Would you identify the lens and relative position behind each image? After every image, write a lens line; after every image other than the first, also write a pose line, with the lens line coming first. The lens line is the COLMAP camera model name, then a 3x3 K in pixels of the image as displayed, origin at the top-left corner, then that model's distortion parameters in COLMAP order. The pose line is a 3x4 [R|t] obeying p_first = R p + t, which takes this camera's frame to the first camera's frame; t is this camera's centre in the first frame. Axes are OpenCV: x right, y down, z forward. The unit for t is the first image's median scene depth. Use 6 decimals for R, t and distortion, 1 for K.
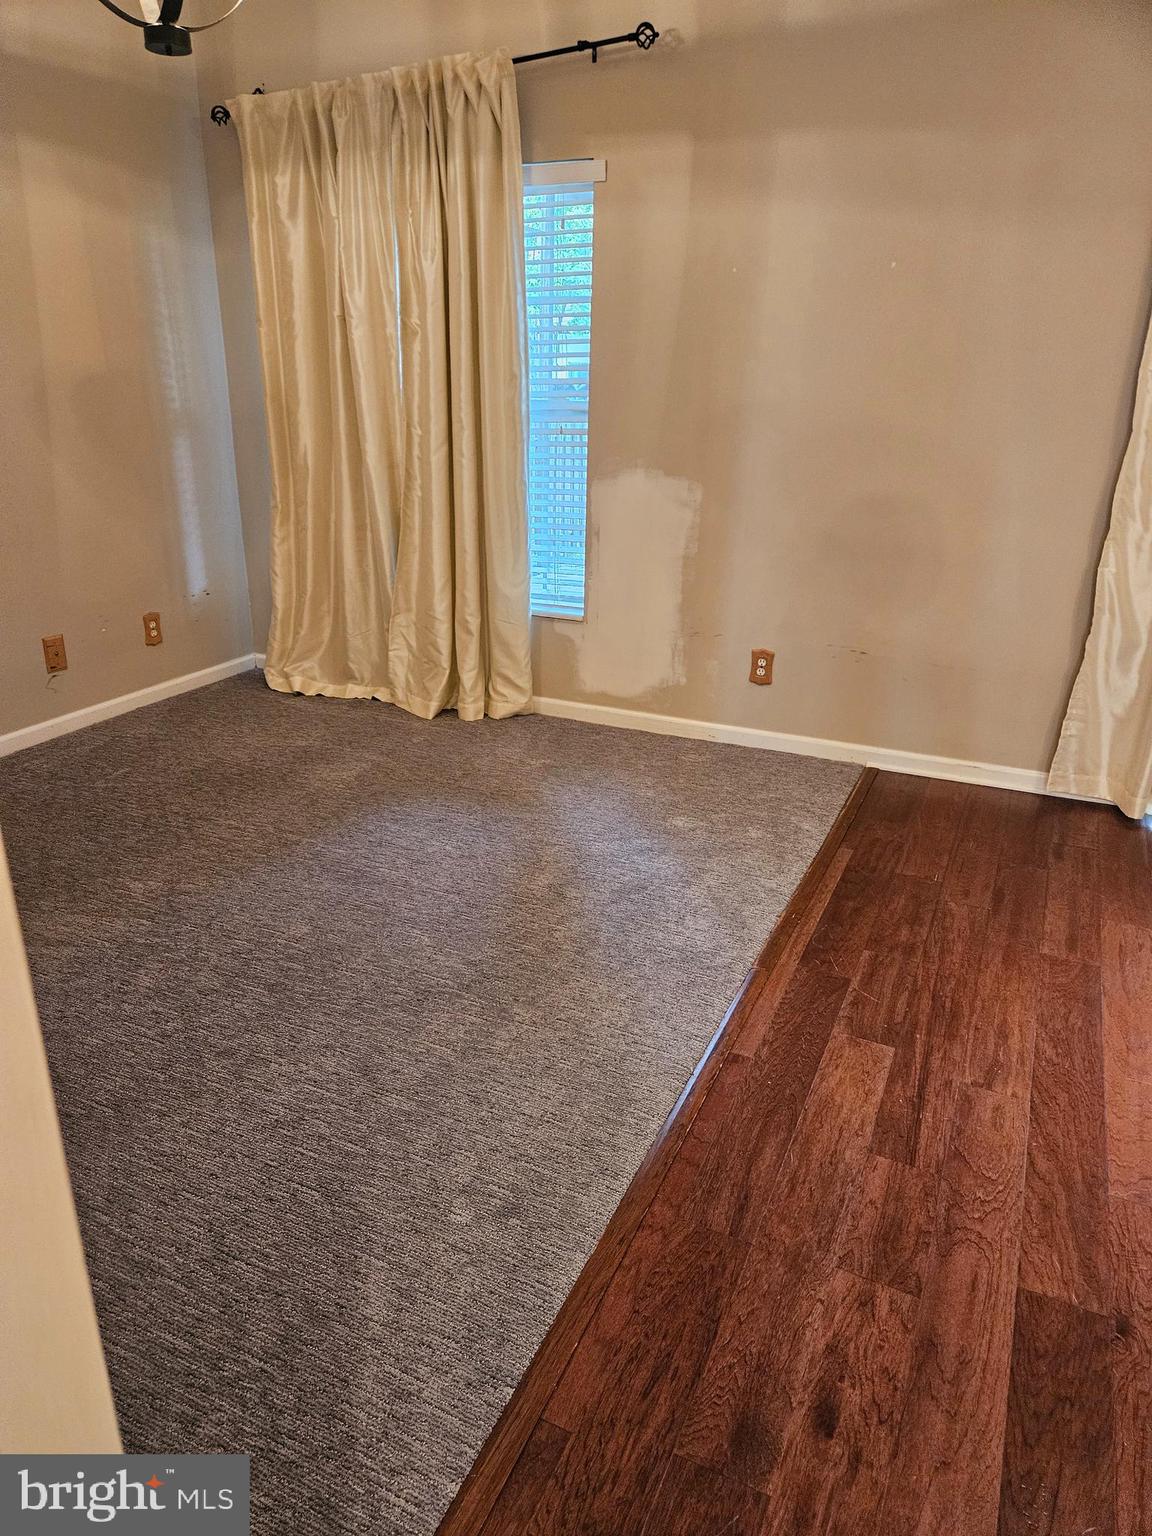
lens RADIAL K [[1034.7, 0, 575.5], [0, 1034.7, 769.1], [0, 0, 1]] dist [-0.002014, -0.000066]
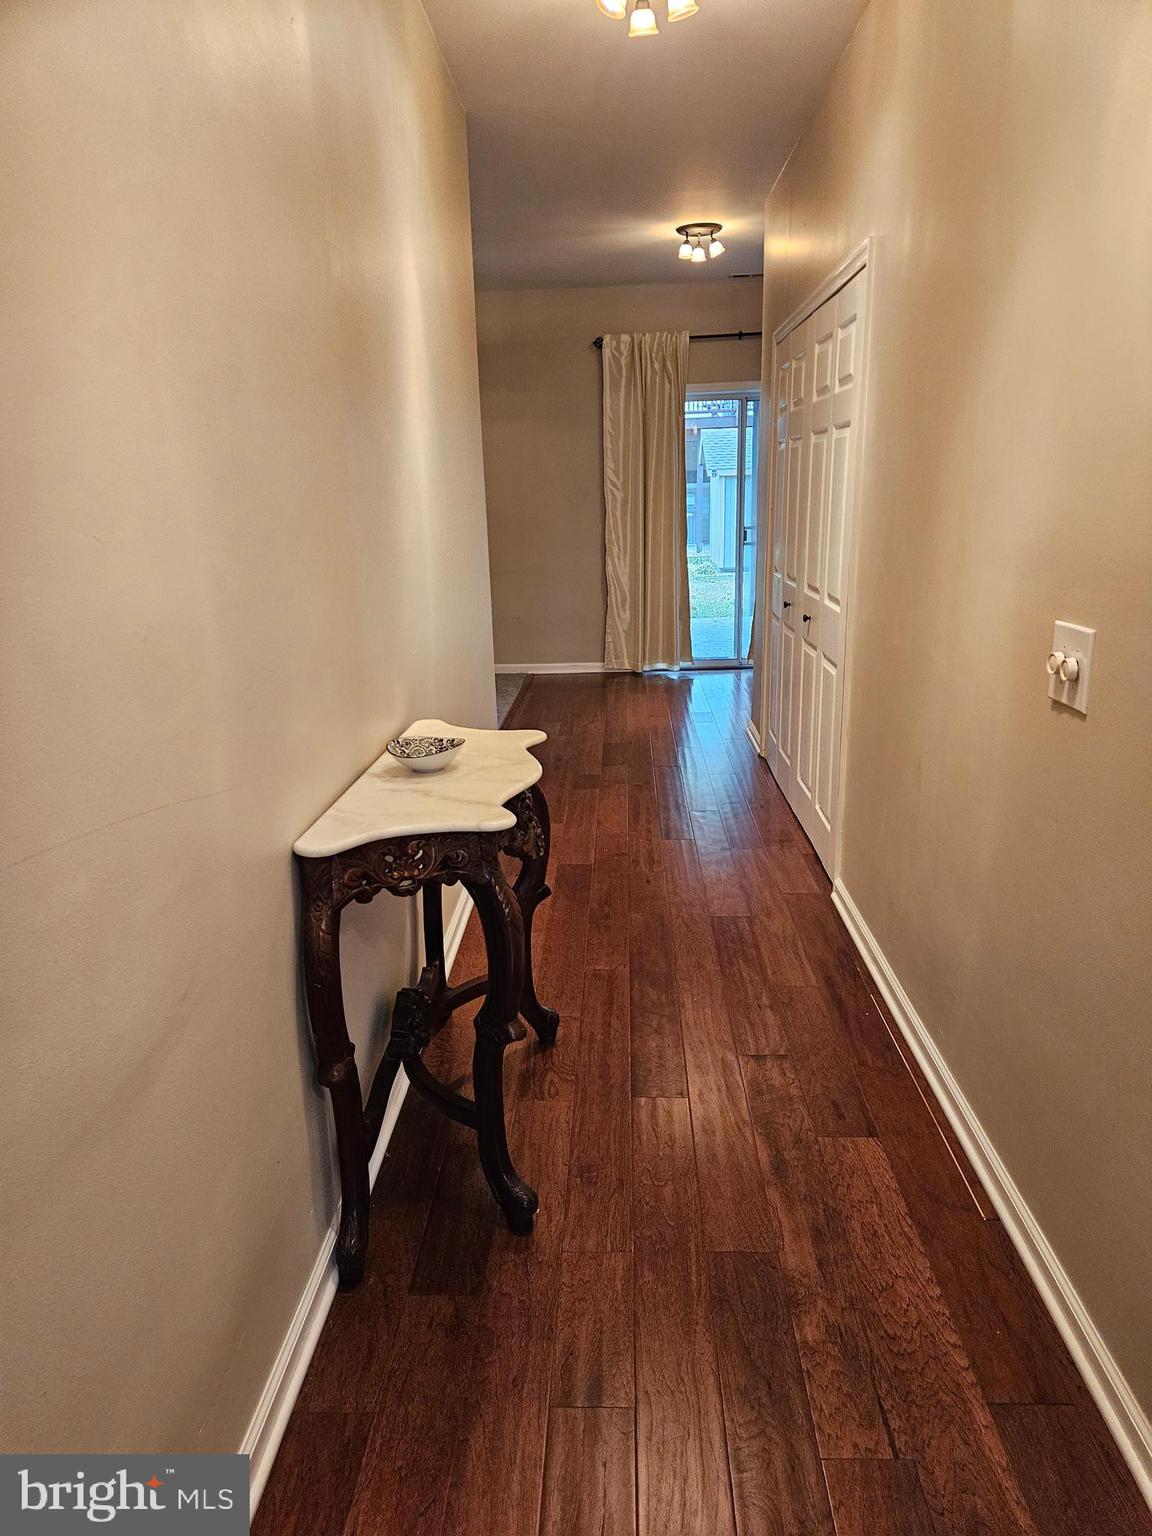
lens RADIAL K [[1034.7, 0, 576.3], [0, 1034.7, 767.1], [0, 0, 1]] dist [-0.002014, -0.000066]
pose [[0.924136, -0.127411, 0.360194, -0.472224], [0.163747, 0.983864, -0.072098, 0.402557], [-0.345196, 0.125609, 0.930087, -1.119531]]
